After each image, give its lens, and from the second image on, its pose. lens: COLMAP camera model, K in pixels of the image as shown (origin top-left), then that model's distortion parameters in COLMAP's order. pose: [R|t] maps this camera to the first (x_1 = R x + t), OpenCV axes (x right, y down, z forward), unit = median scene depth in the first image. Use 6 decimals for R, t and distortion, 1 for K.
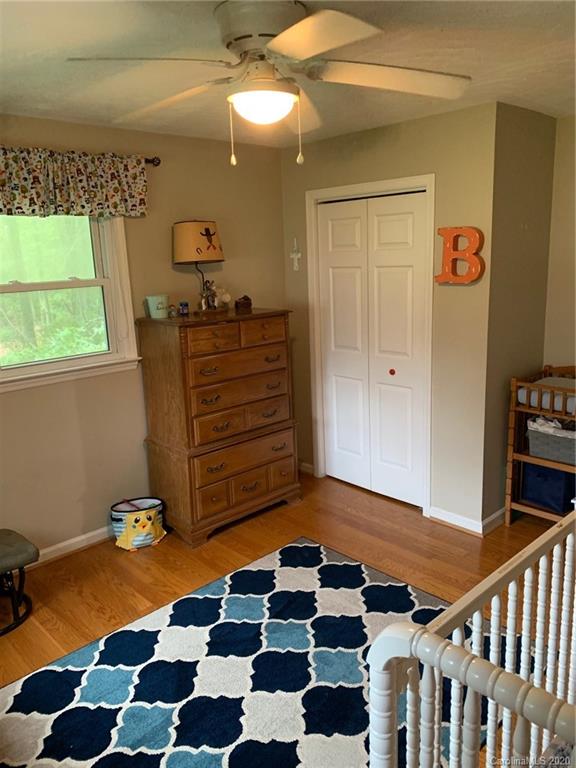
lens RADIAL K [[601.1, 0, 288.0], [0, 601.1, 384.0], [0, 0, 1]] dist [0.073589, -0.003244]
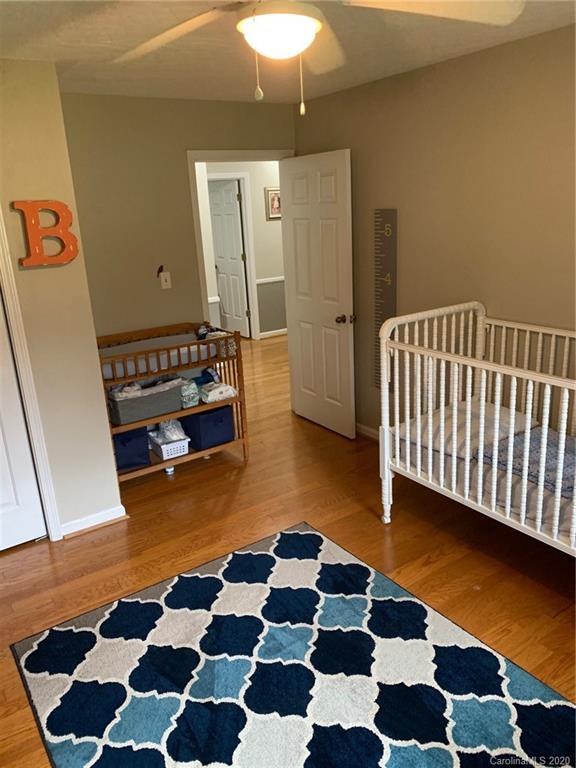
lens RADIAL K [[593.9, 0, 289.2], [0, 593.9, 375.9], [0, 0, 1]] dist [0.002742, 0.000715]
pose [[0.158311, -0.251495, 0.954823, -0.538315], [0.262431, 0.942955, 0.204858, -0.100849], [-0.951876, 0.218144, 0.215280, 0.520845]]
